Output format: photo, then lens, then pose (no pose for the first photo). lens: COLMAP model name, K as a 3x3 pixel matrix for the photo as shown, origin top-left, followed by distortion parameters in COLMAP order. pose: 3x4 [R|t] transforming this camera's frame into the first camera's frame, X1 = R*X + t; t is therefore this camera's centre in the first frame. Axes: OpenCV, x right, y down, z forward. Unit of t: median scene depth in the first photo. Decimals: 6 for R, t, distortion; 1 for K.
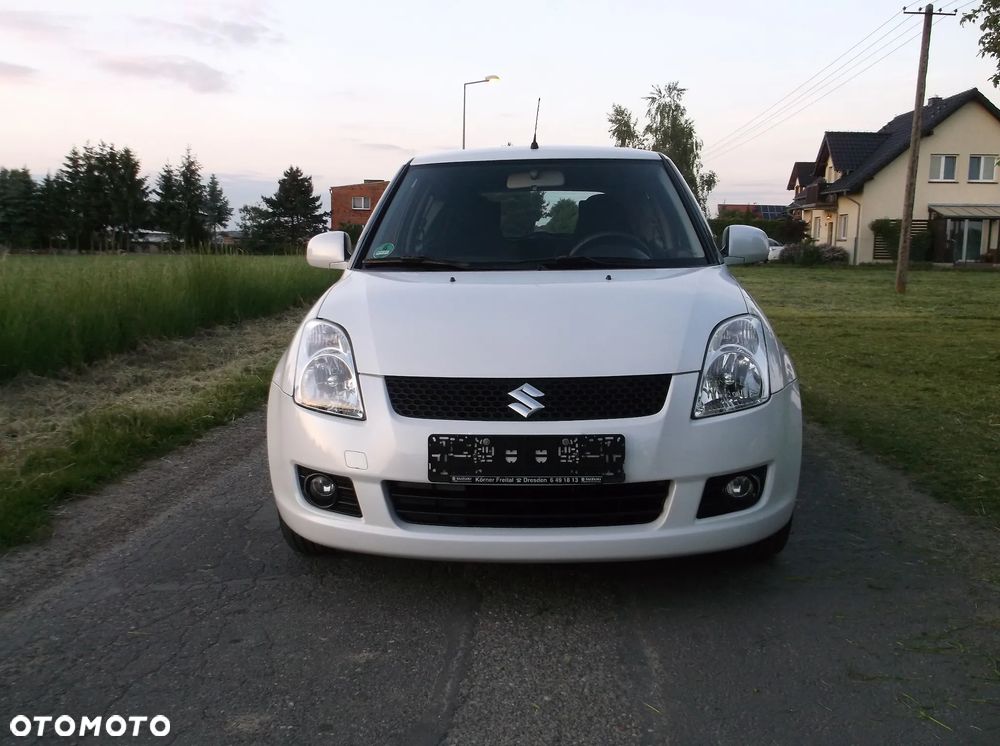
lens RADIAL K [[928.7, 0, 500.0], [0, 928.7, 373.0], [0, 0, 1]] dist [0.039734, -0.006751]
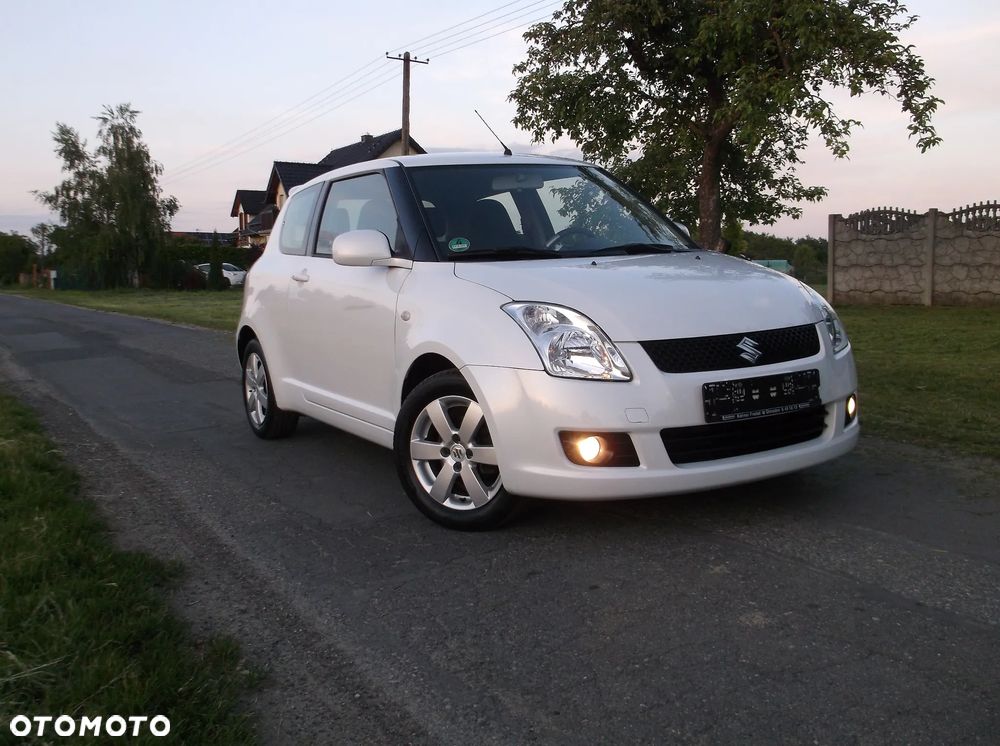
lens RADIAL K [[926.6, 0, 500.0], [0, 926.6, 373.0], [0, 0, 1]] dist [0.015813, 0.000911]
pose [[0.841850, -0.089067, 0.532312, -0.909798], [0.103329, 0.994643, 0.003010, 0.021423], [-0.529729, 0.052470, 0.846543, 0.123981]]
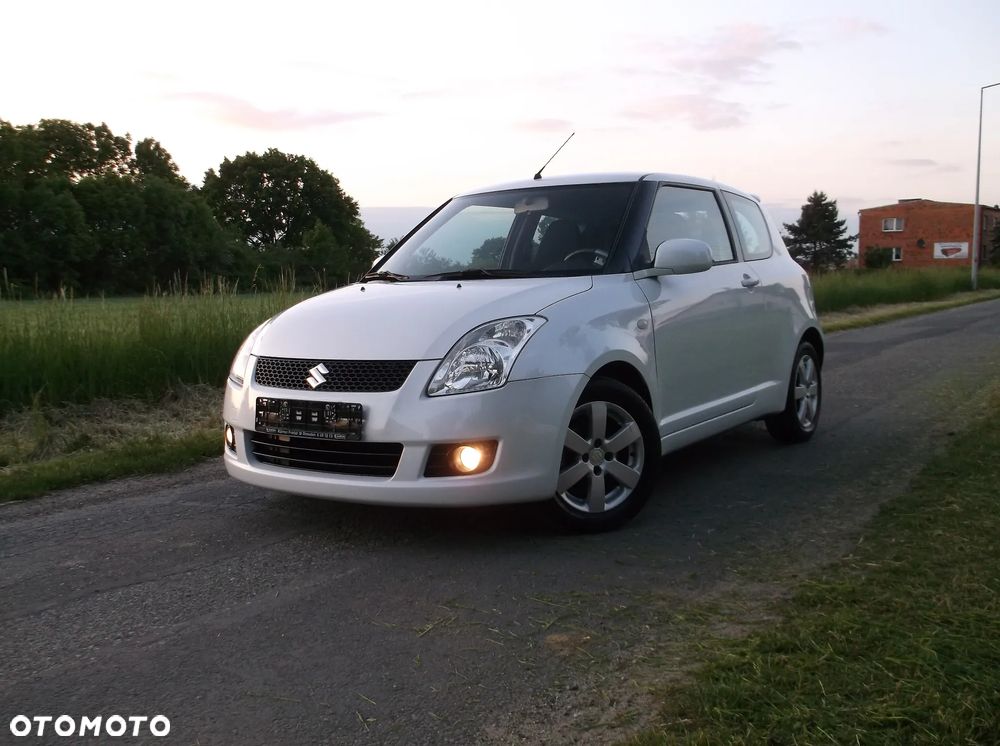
lens RADIAL K [[954.6, 0, 500.0], [0, 954.6, 373.0], [0, 0, 1]] dist [0.008628, -0.001925]
pose [[0.862312, 0.039389, -0.504843, 0.938855], [-0.055307, 0.998332, -0.016577, 0.033364], [0.503348, 0.042216, 0.863052, -0.054094]]
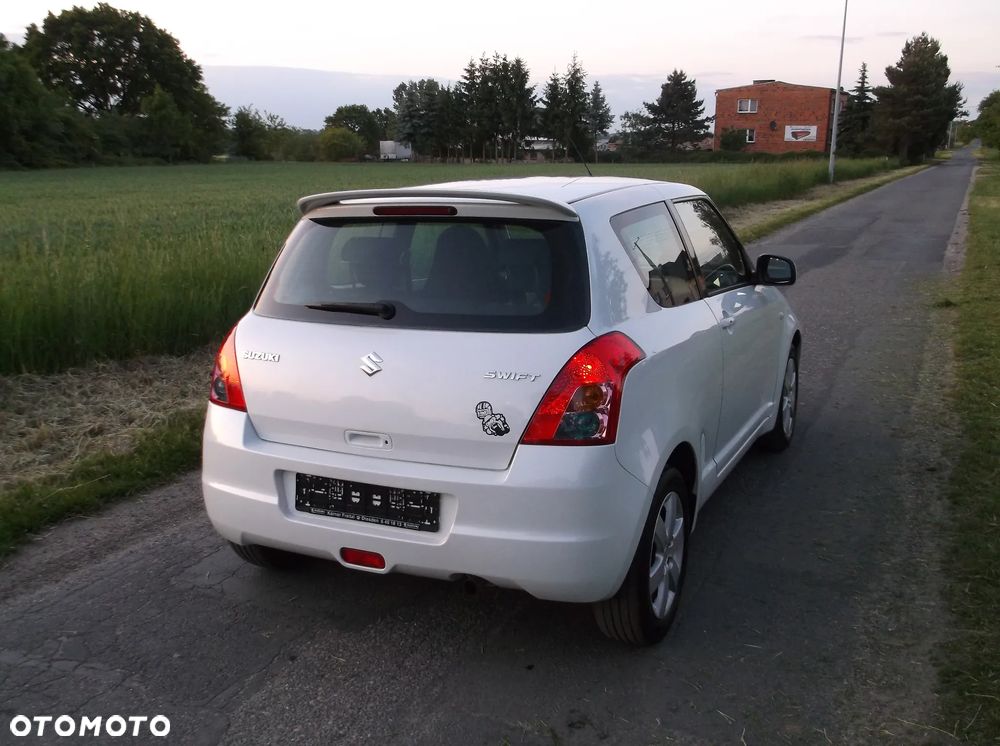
lens RADIAL K [[960.8, 0, 492.7], [0, 960.8, 374.9], [0, 0, 1]] dist [0.013070, -0.026572]
pose [[0.923585, 0.092024, -0.372186, 0.610198], [-0.057402, 0.993015, 0.103082, -0.261998], [0.379072, -0.073841, 0.922416, 0.271883]]
